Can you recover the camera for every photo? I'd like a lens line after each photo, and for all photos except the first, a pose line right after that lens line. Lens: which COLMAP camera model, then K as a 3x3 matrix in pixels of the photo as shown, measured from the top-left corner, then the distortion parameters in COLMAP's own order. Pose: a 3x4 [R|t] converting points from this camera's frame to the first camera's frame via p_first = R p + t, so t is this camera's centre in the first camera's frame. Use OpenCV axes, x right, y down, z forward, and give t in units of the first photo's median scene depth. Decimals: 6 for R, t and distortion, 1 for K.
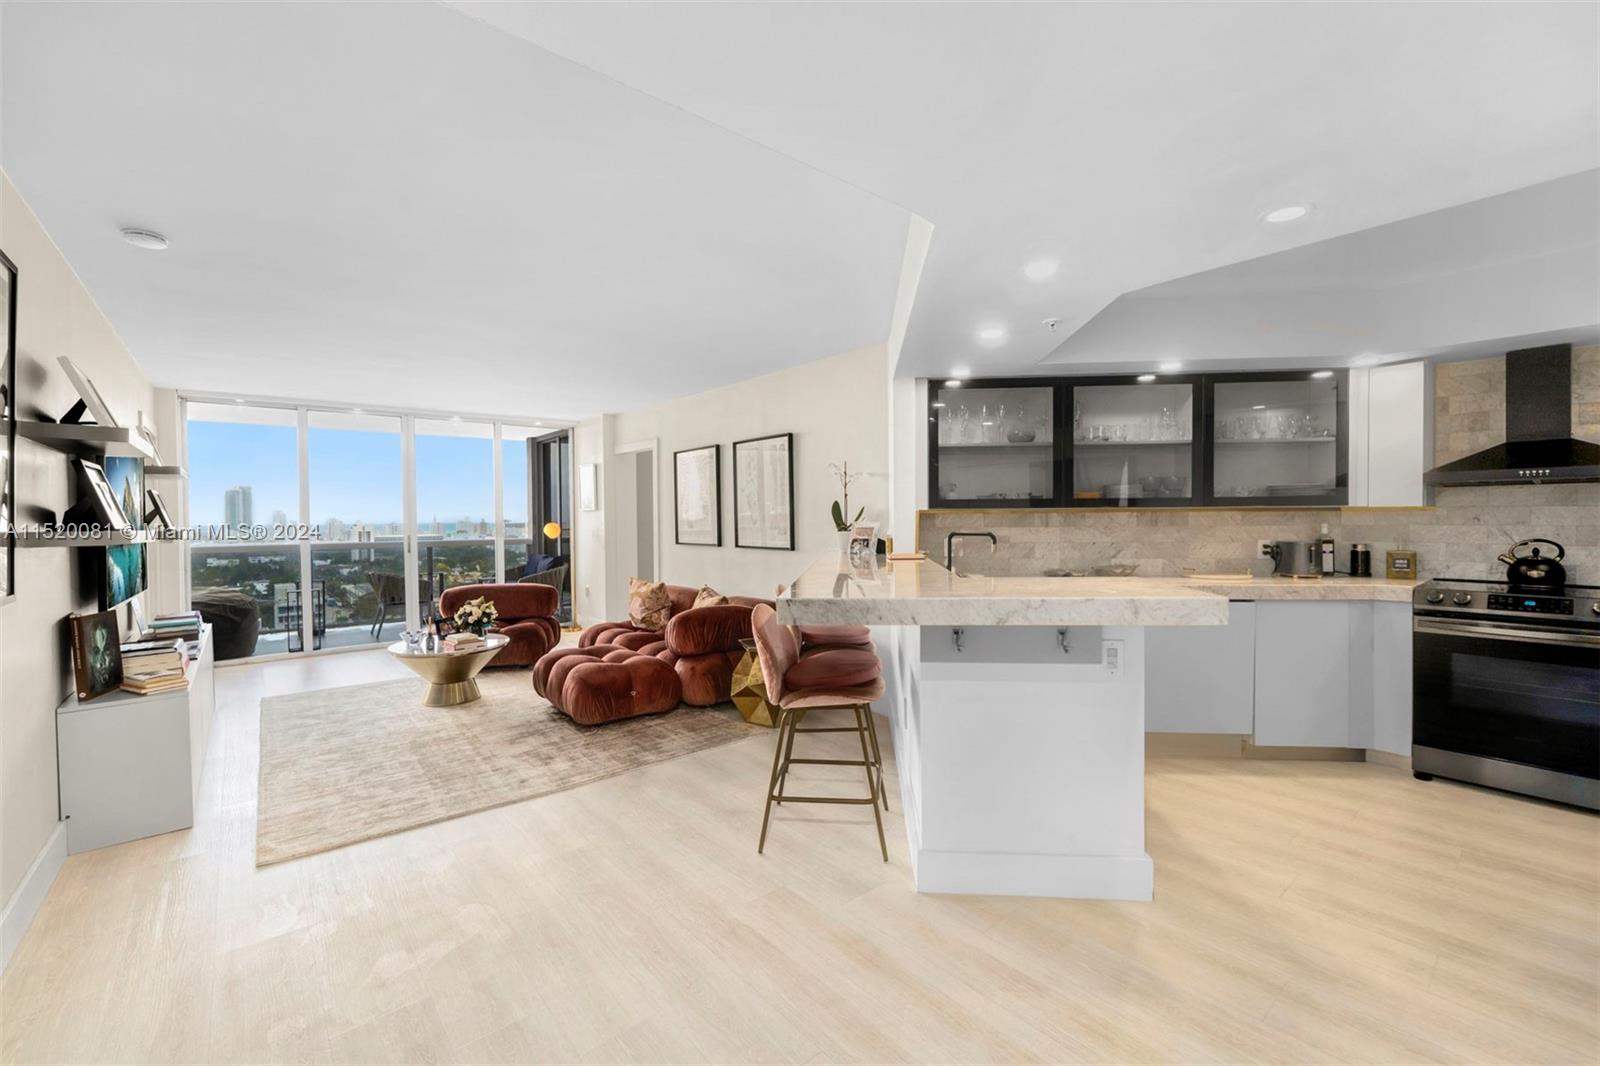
lens RADIAL K [[667.9, 0, 807.9], [0, 667.9, 527.7], [0, 0, 1]] dist [-0.001340, -0.000052]
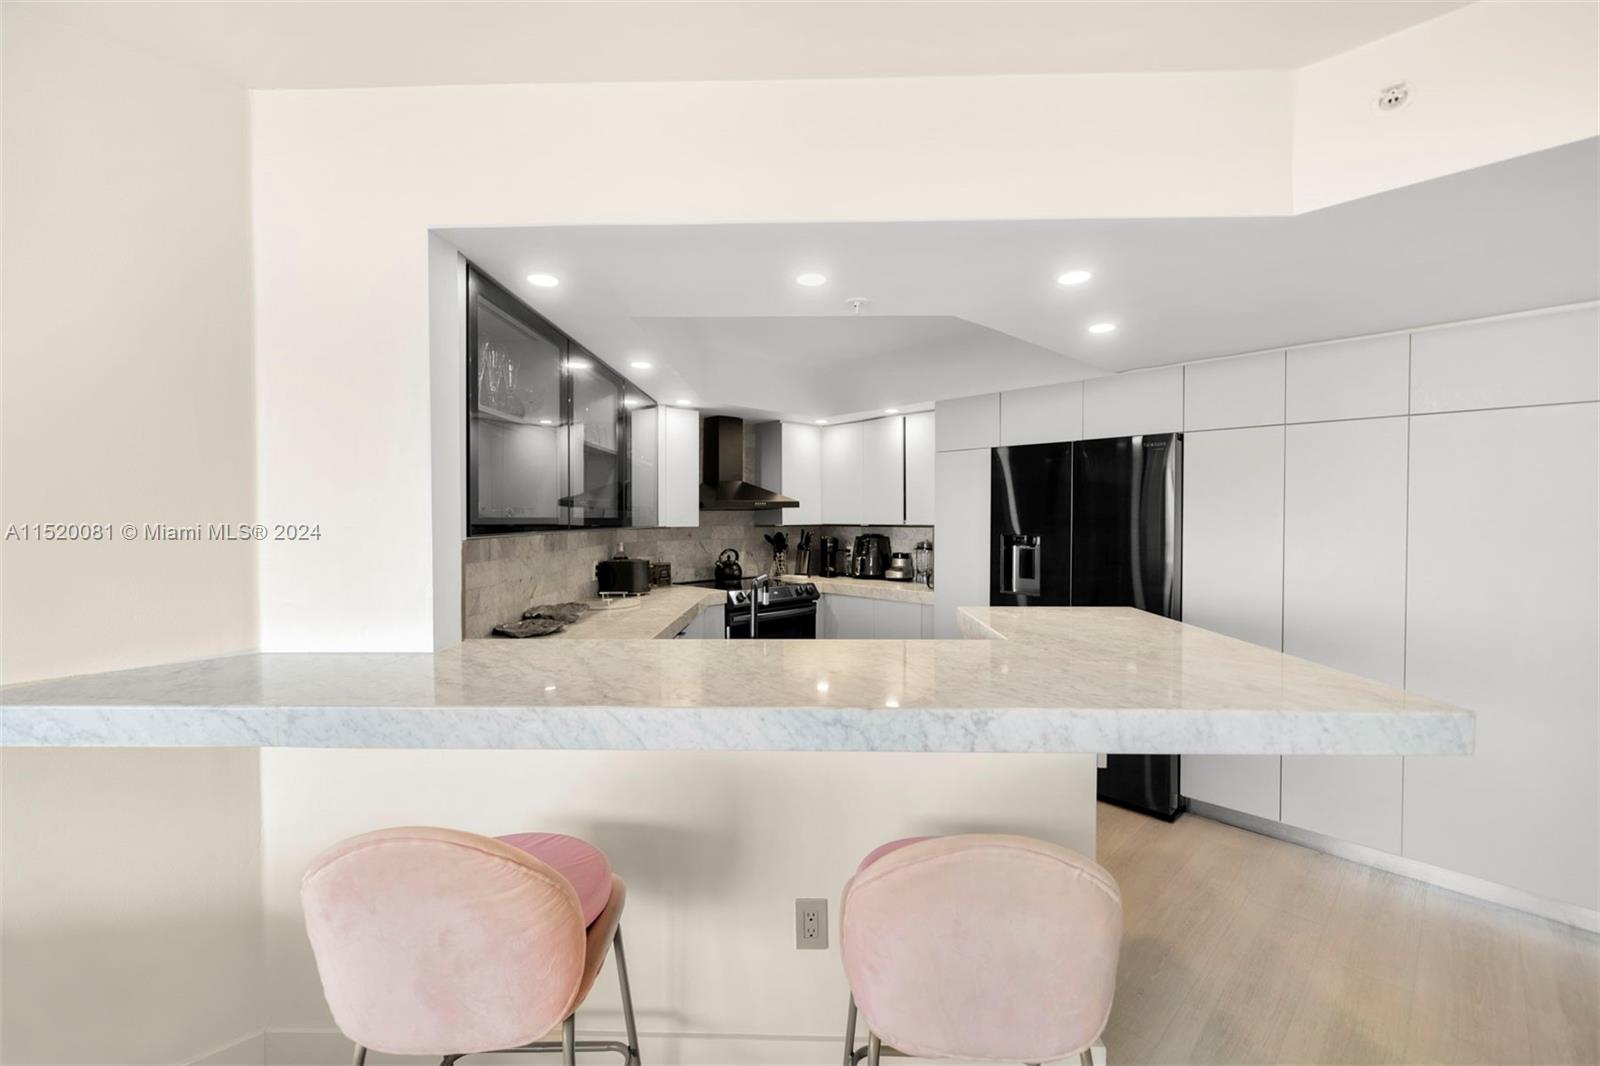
lens RADIAL K [[646.5, 0, 797.7], [0, 646.5, 534.2], [0, 0, 1]] dist [-0.002290, 0.000127]
pose [[-0.039528, -0.020570, 0.999007, -0.280915], [0.018348, 0.999605, 0.021308, -0.036947], [-0.999050, 0.019172, -0.039135, 0.798447]]
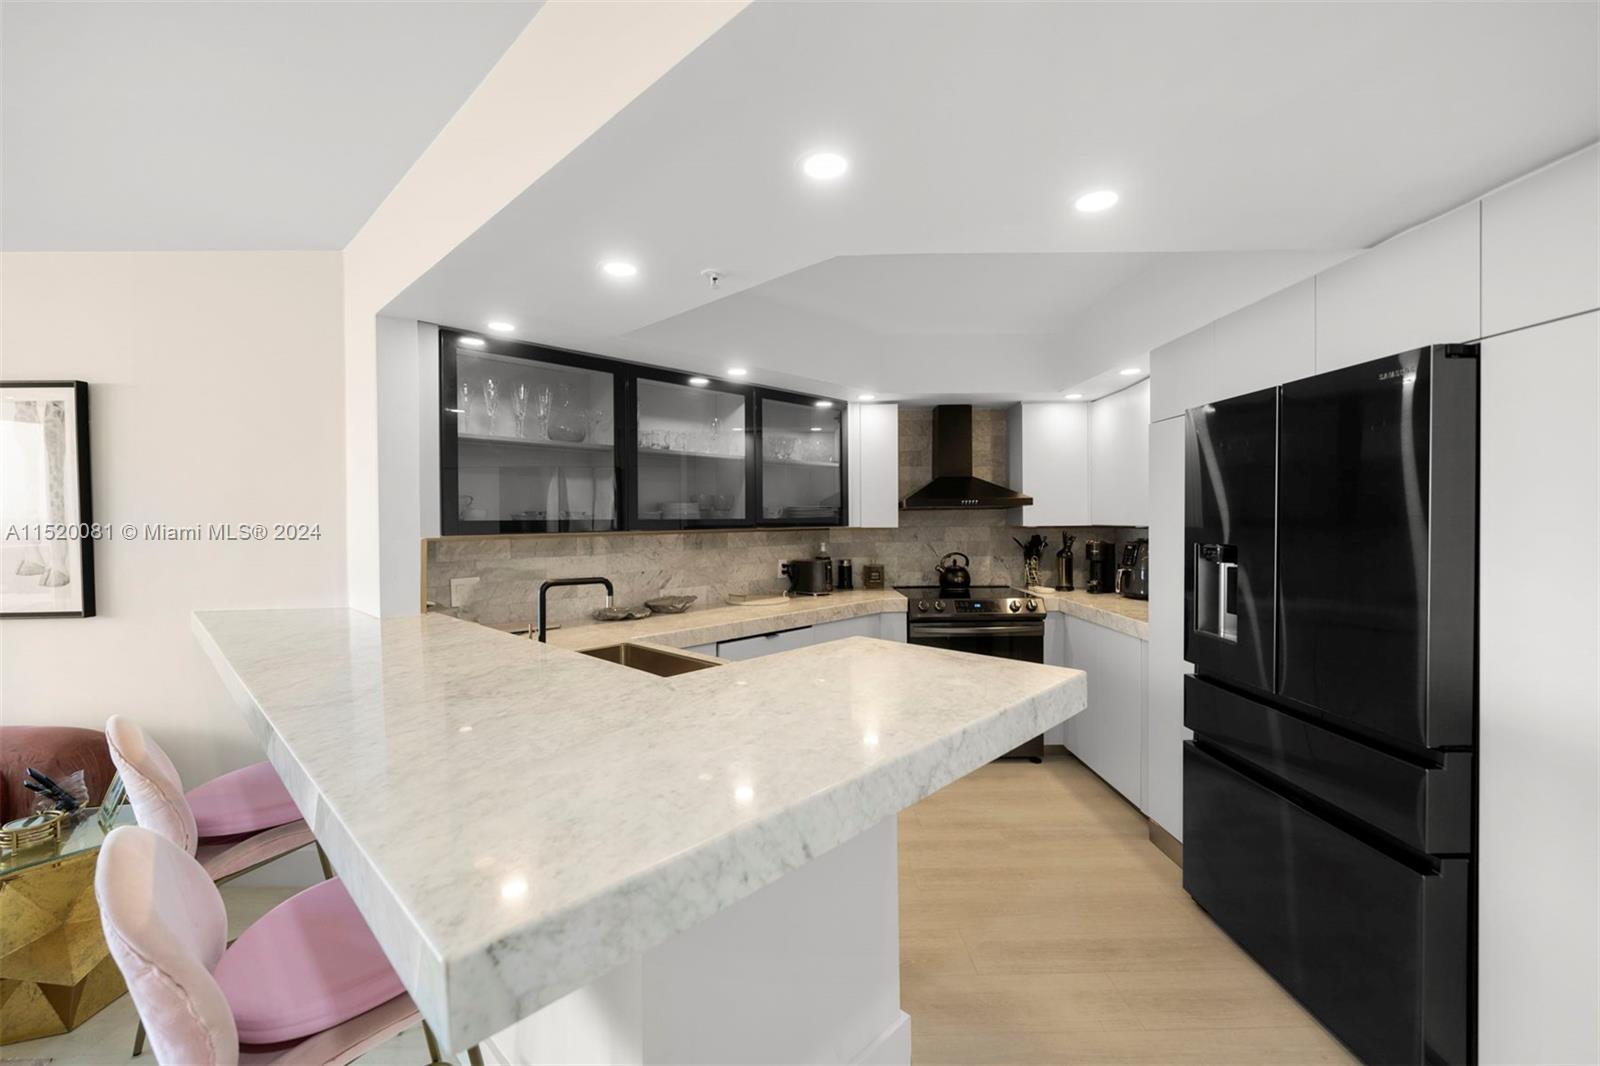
lens RADIAL K [[658.6, 0, 796.1], [0, 658.6, 528.1], [0, 0, 1]] dist [-0.001938, 0.000038]
pose [[0.646284, -0.009486, 0.763038, -0.073828], [0.016797, 0.999857, -0.001797, -0.029382], [-0.762912, 0.013978, 0.646351, 0.359232]]
